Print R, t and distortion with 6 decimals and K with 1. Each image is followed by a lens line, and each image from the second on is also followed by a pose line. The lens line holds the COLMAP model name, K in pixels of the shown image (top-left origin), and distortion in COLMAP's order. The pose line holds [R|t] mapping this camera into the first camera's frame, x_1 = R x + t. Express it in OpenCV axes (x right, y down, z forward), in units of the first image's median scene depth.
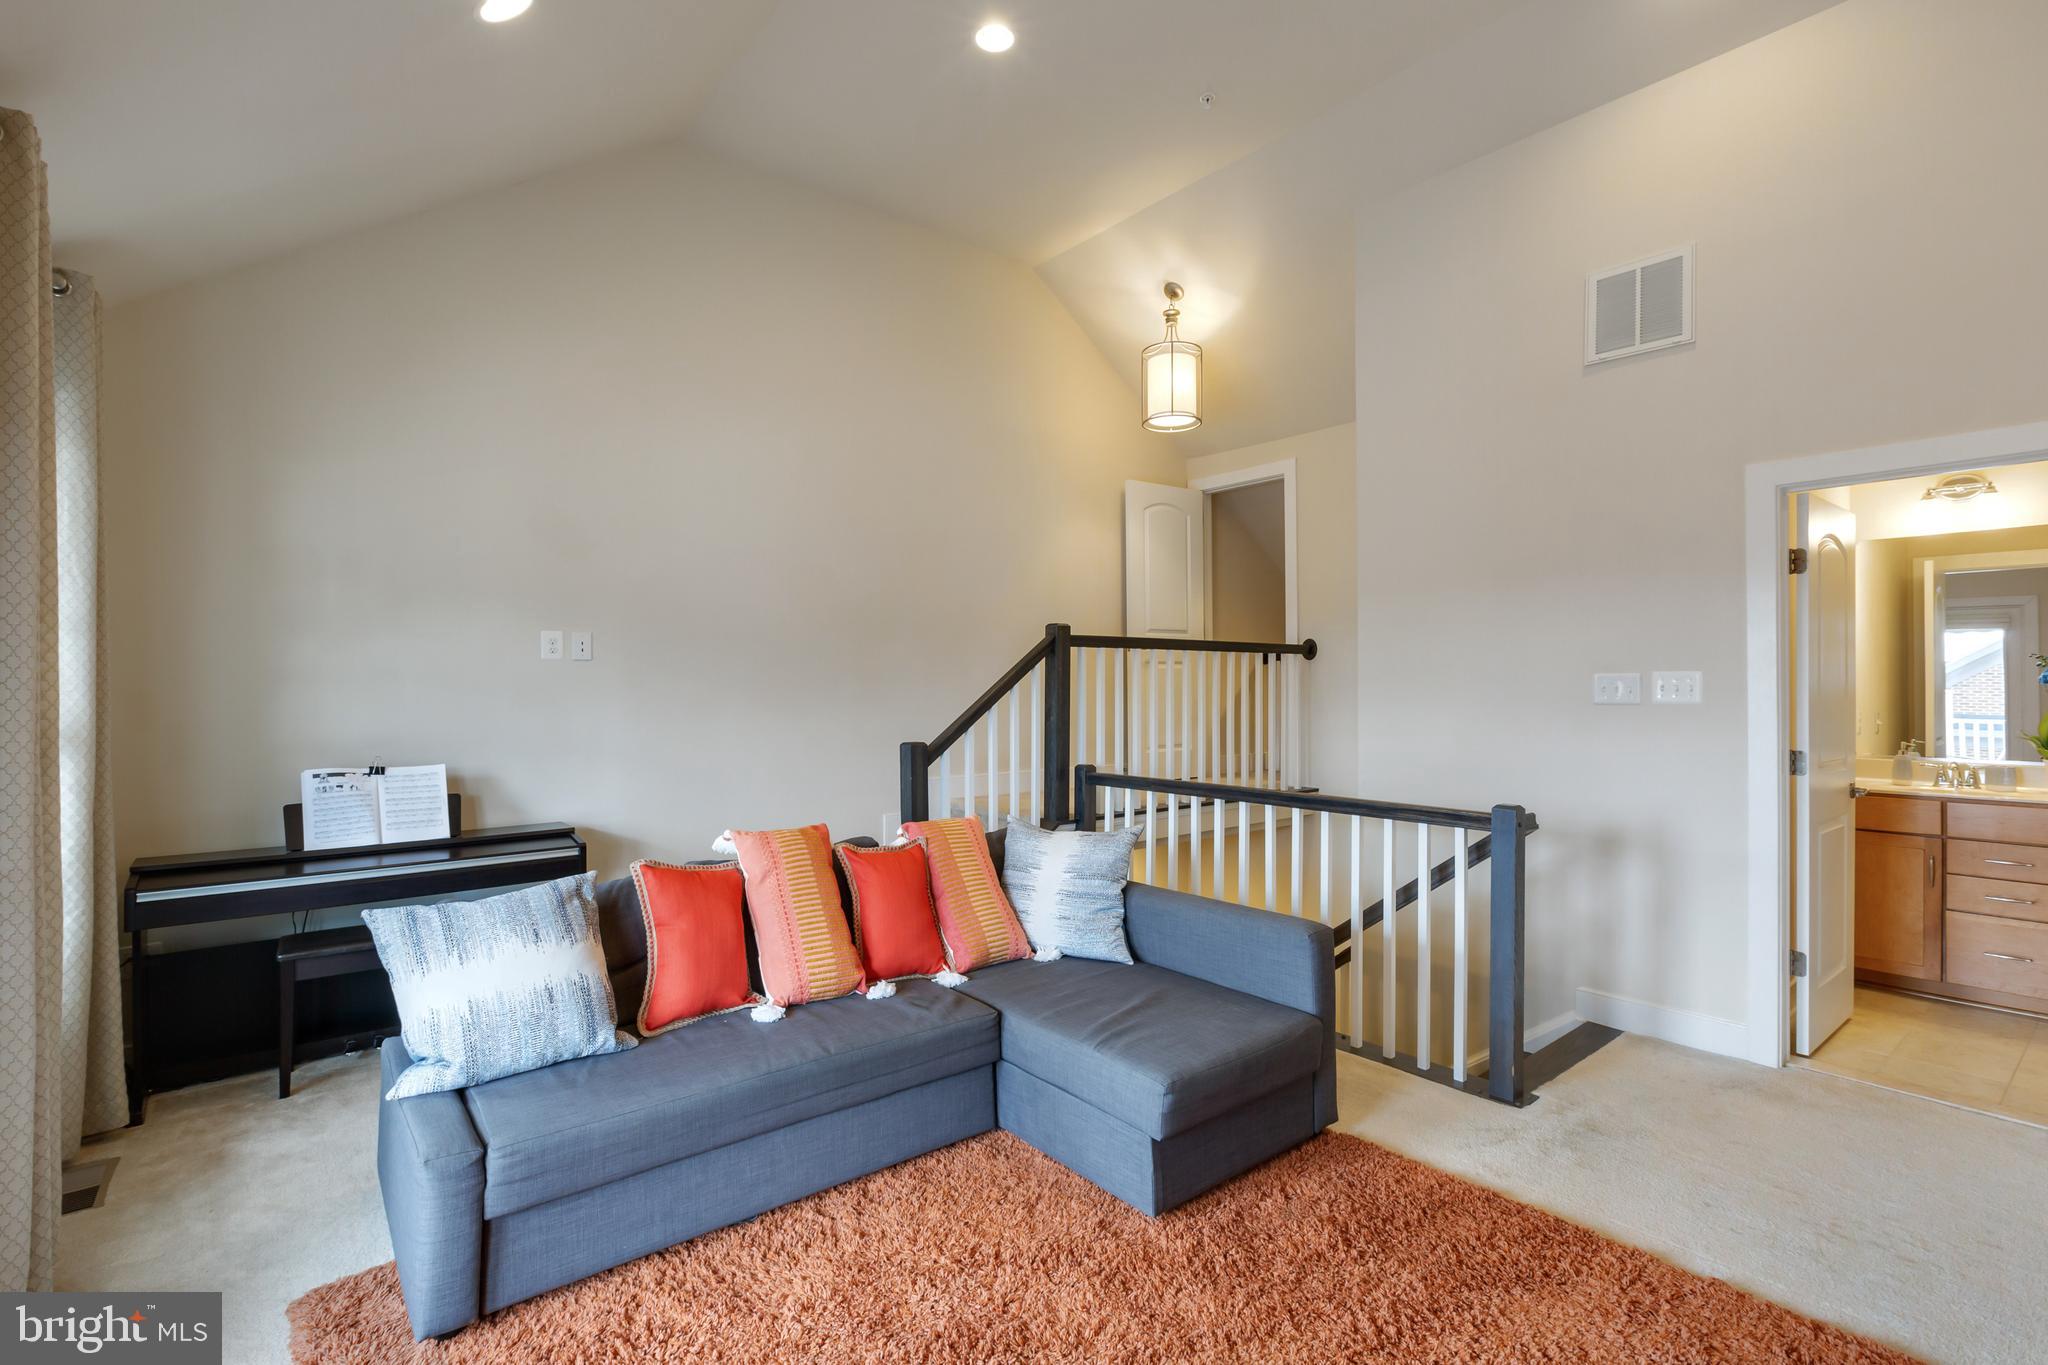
lens RADIAL K [[926.7, 0, 1035.2], [0, 926.7, 683.9], [0, 0, 1]] dist [0.007195, -0.002725]
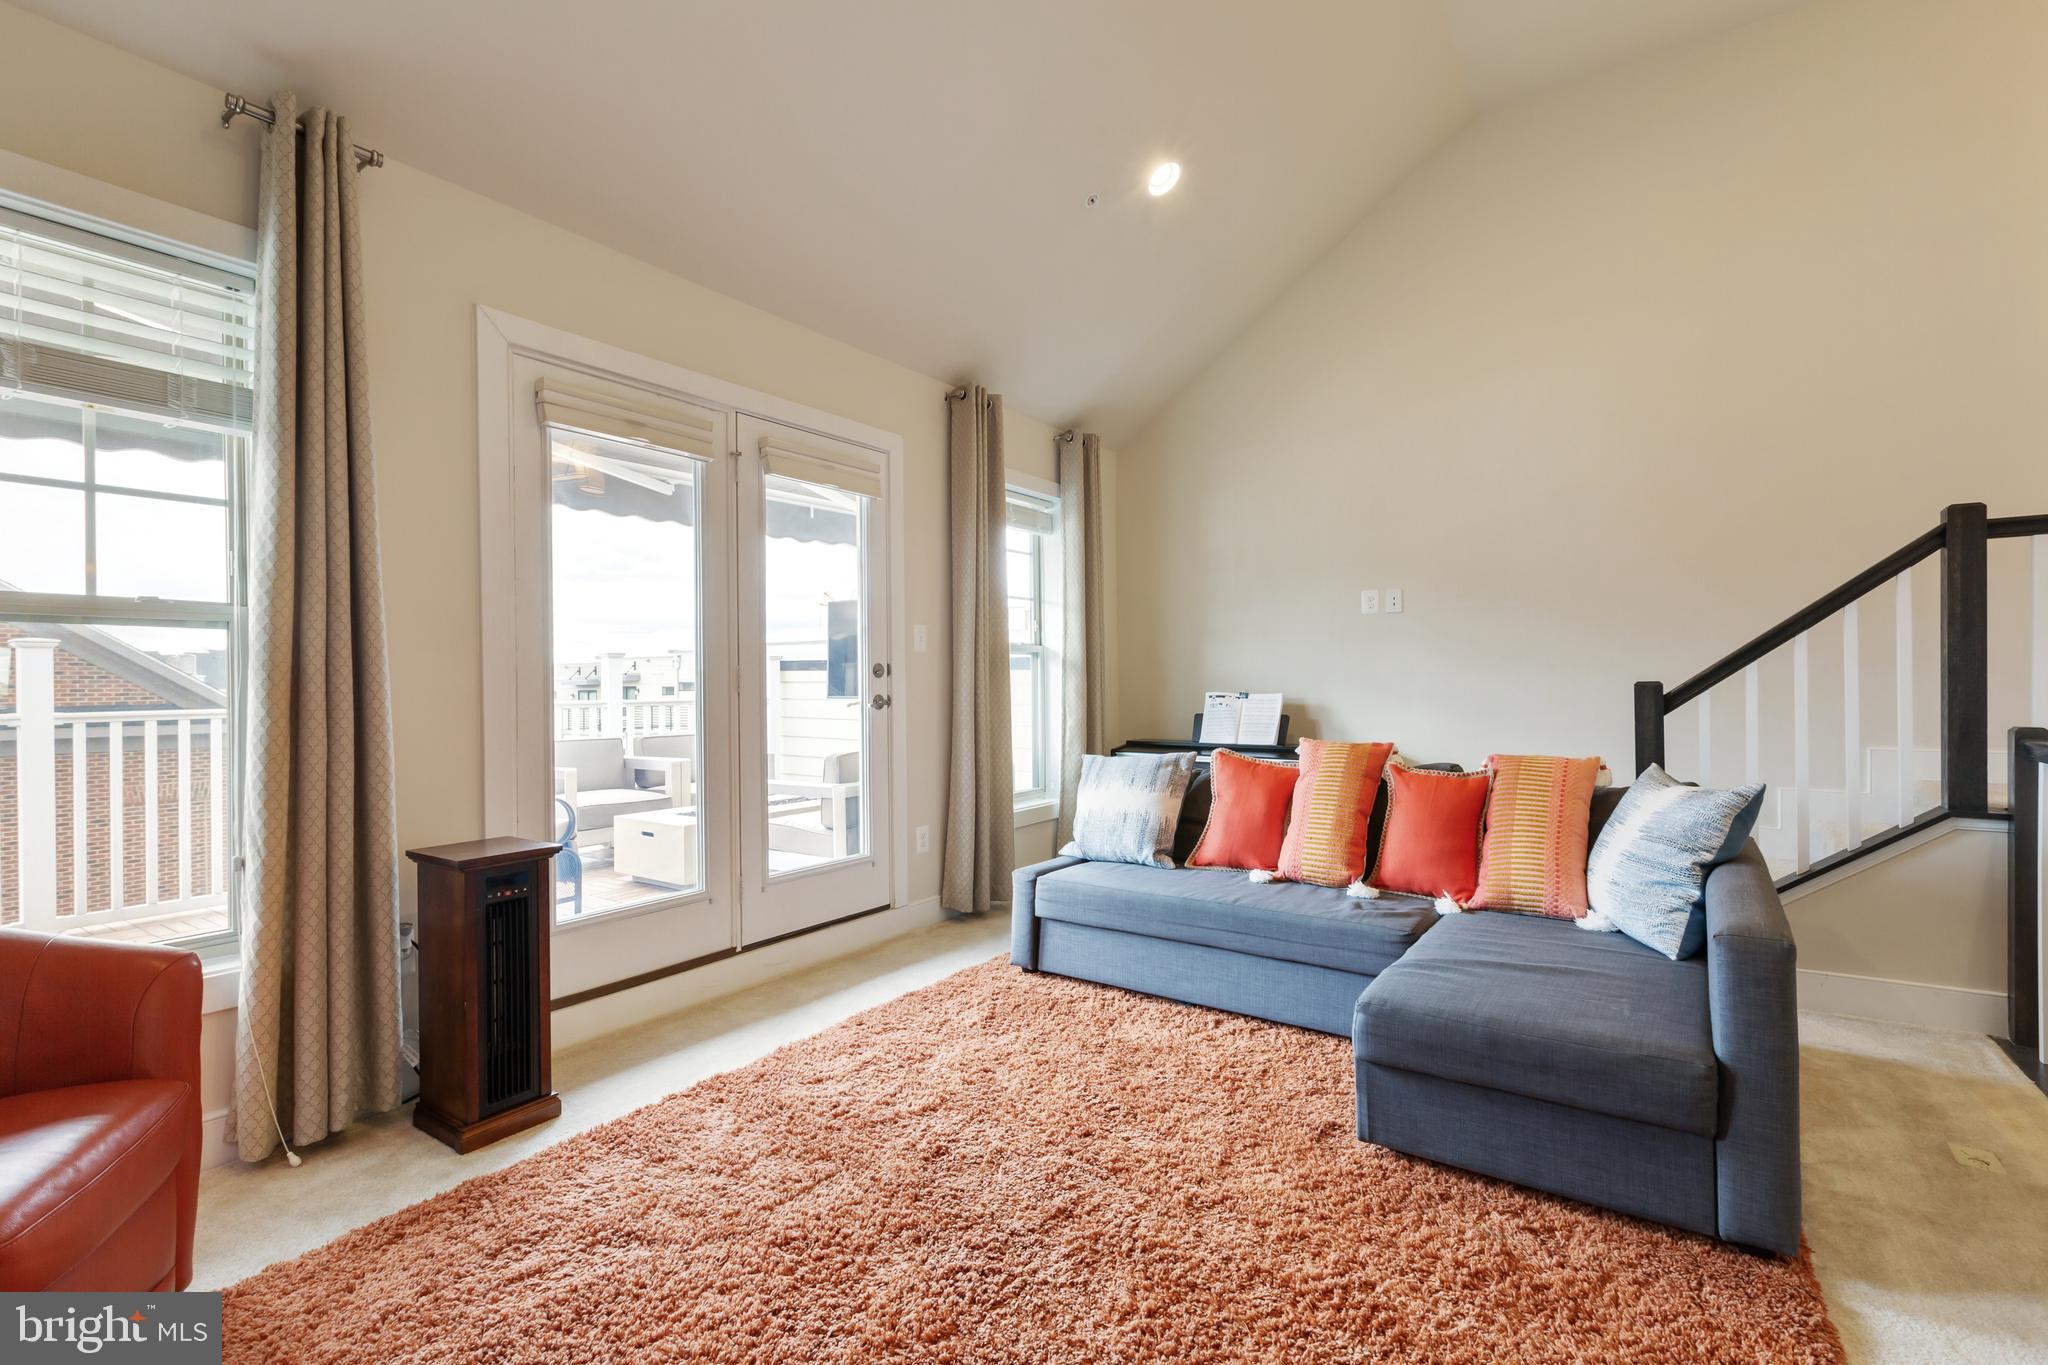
lens RADIAL K [[926.7, 0, 1025.1], [0, 926.7, 676.0], [0, 0, 1]] dist [0.007195, -0.002725]
pose [[0.269745, -0.007249, -0.962904, 0.615904], [0.007952, 0.999954, -0.005300, 0.067918], [0.962899, -0.006228, 0.269790, 0.272567]]
